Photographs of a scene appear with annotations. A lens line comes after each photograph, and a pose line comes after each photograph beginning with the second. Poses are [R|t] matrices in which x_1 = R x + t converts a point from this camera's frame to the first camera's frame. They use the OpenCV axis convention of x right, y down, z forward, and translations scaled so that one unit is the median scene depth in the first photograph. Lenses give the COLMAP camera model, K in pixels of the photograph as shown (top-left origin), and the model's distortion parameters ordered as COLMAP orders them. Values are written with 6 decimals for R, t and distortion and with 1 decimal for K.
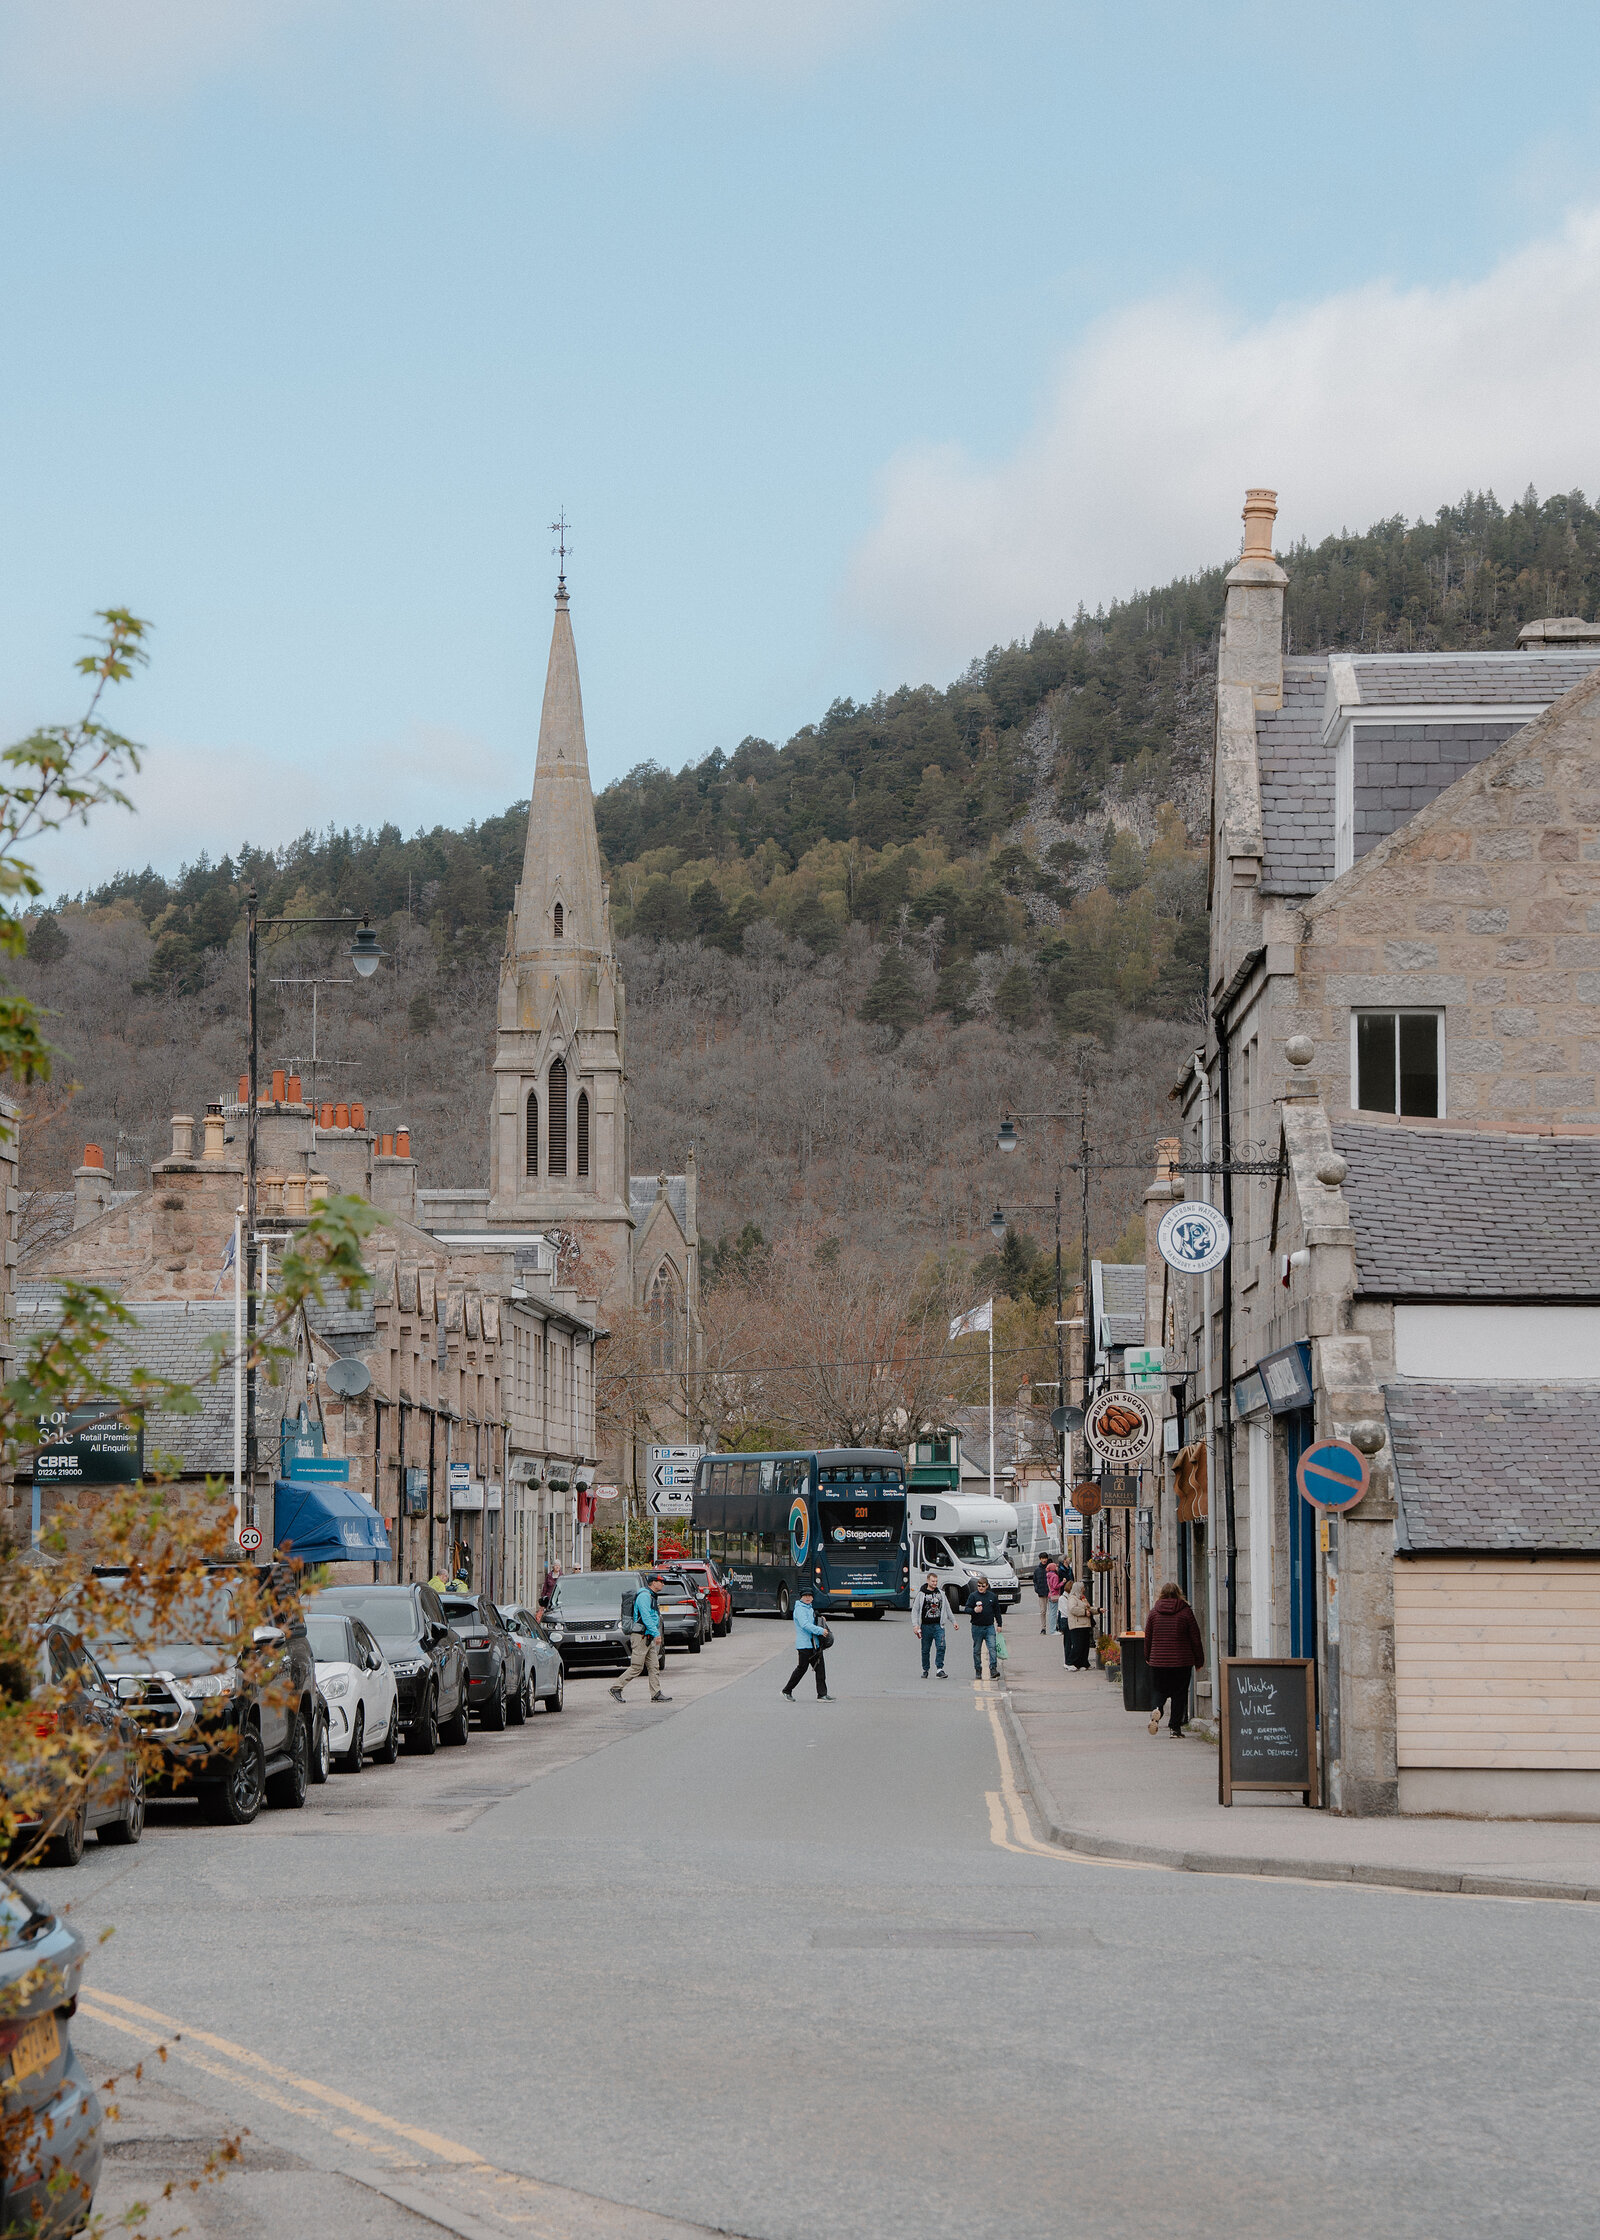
lens RADIAL K [[5564.2, 0, 800.8], [0, 5564.2, 982.0], [0, 0, 1]] dist [0.320159, 0.264893]
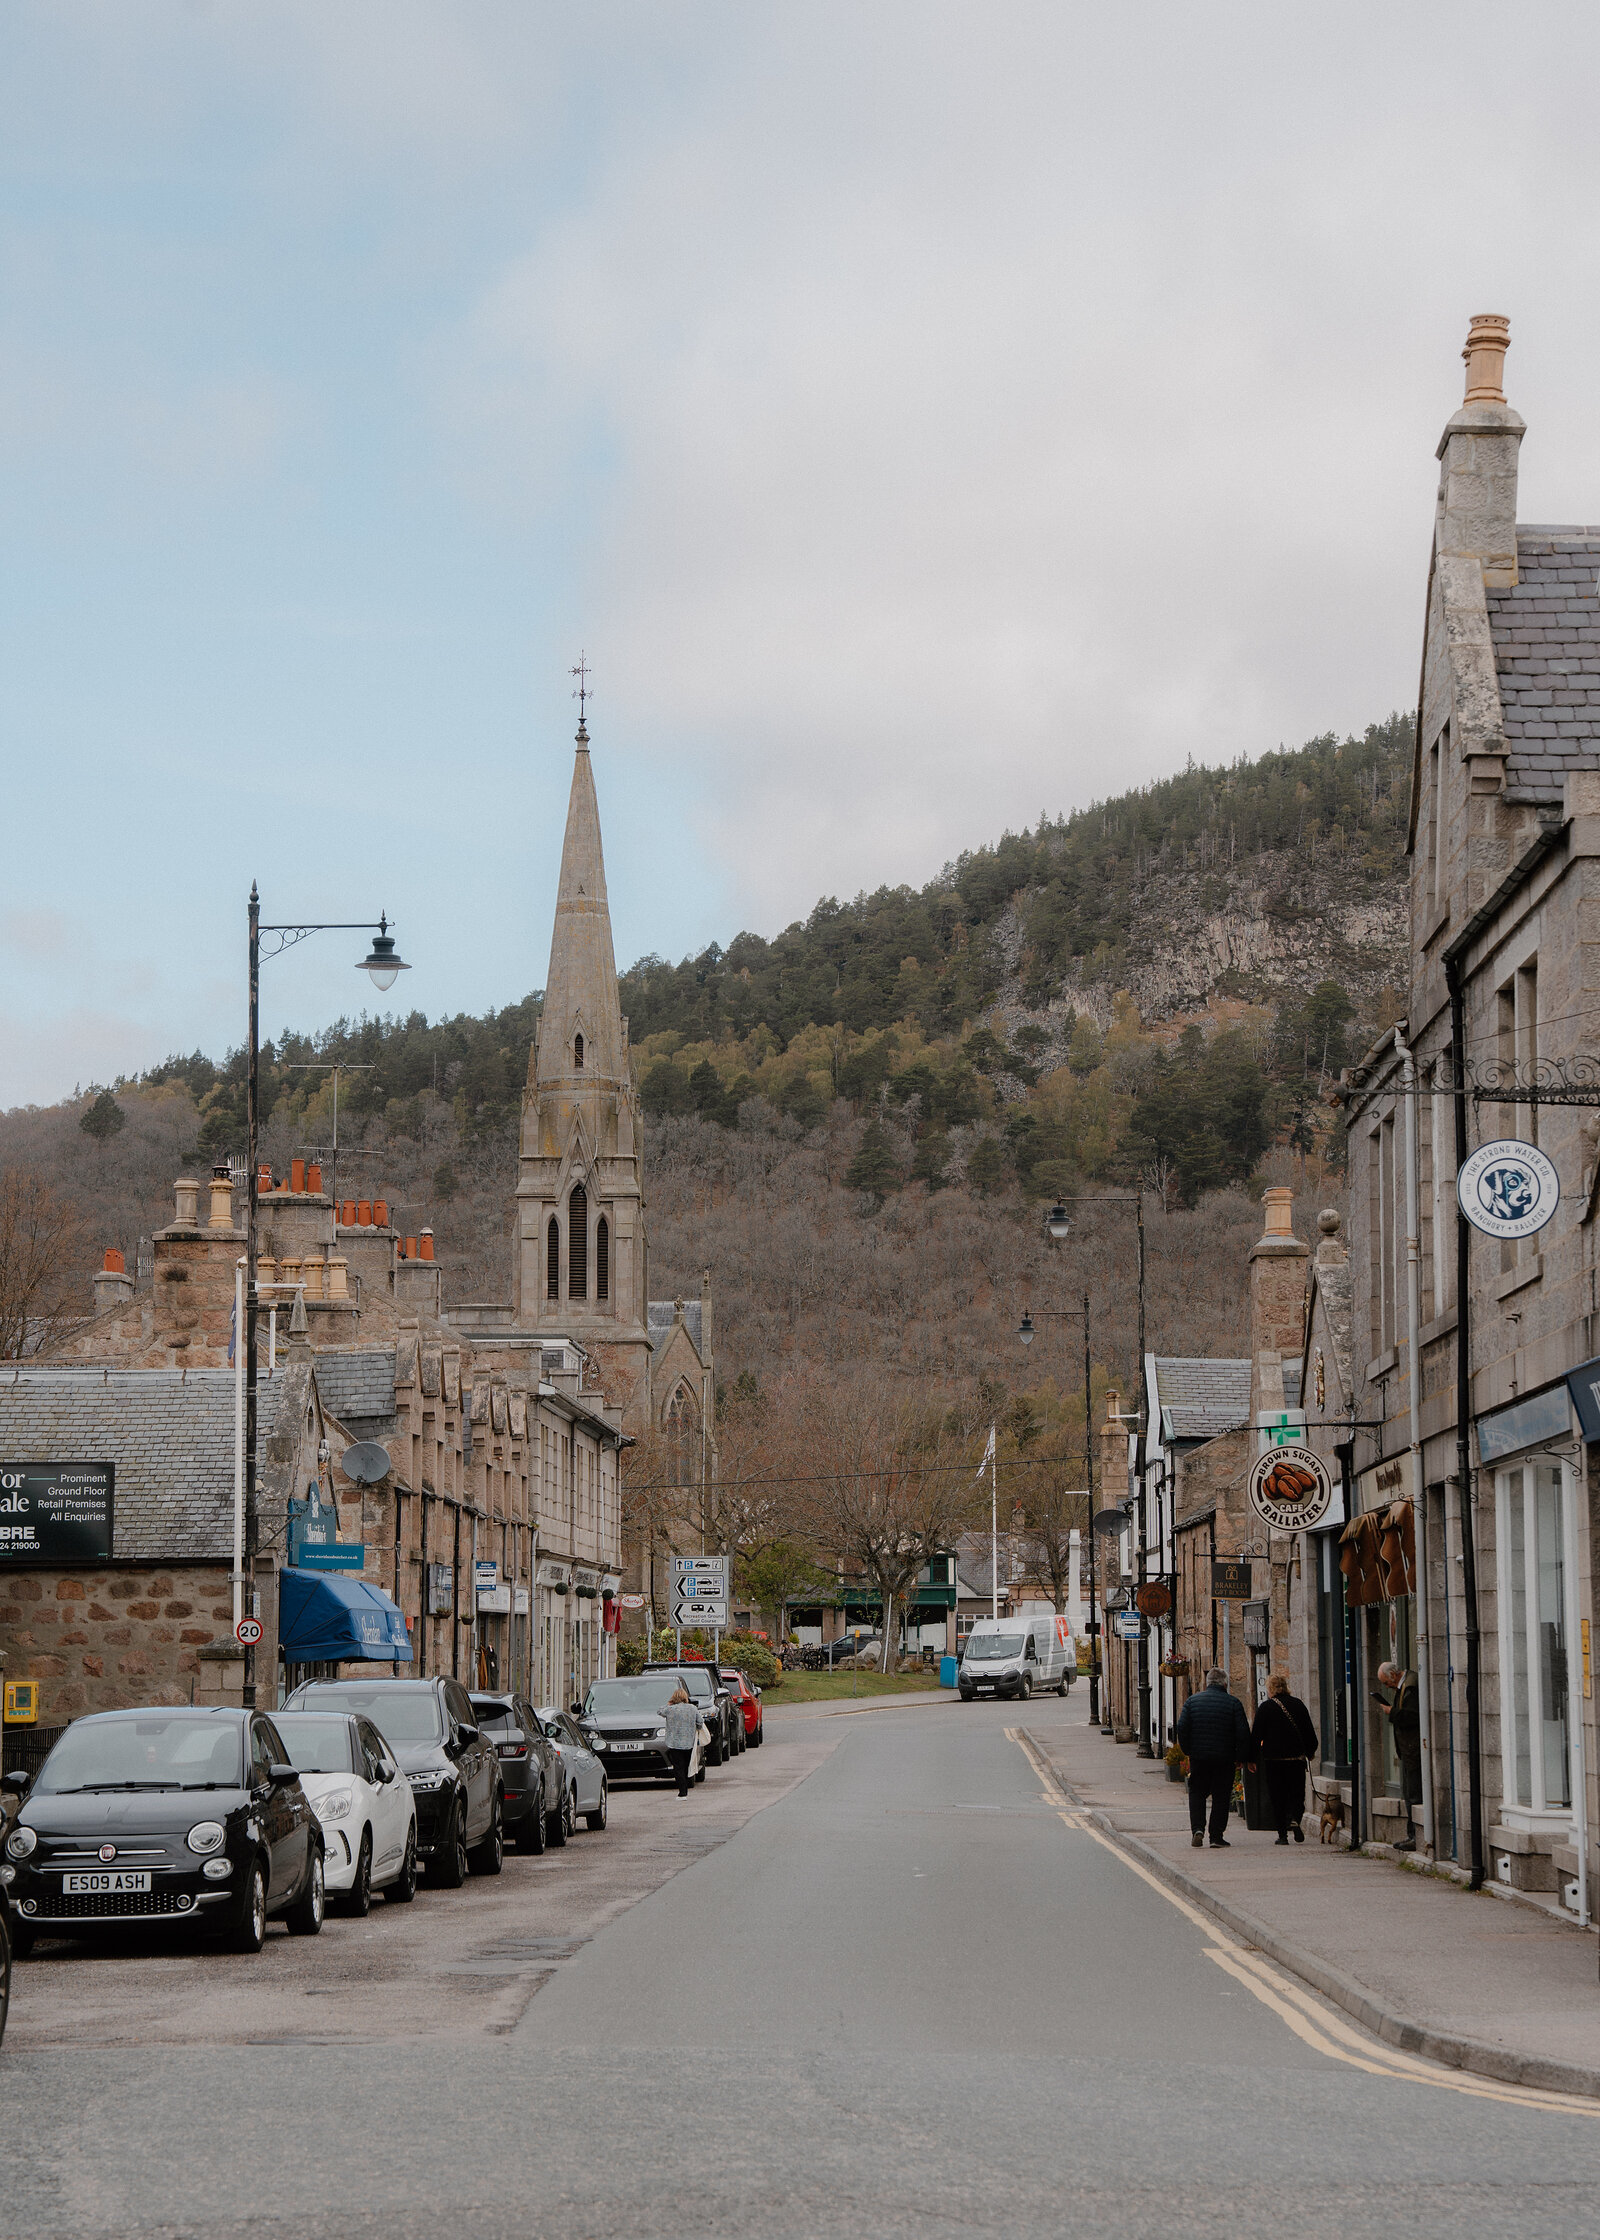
lens RADIAL K [[4797.2, 0, 780.9], [0, 4797.2, 1106.3], [0, 0, 1]] dist [0.311085, 0.048996]
pose [[0.999998, -0.000102, 0.001768, -0.007700], [0.000131, 0.999864, -0.016506, 0.013734], [-0.001766, 0.016506, 0.999862, 0.112222]]
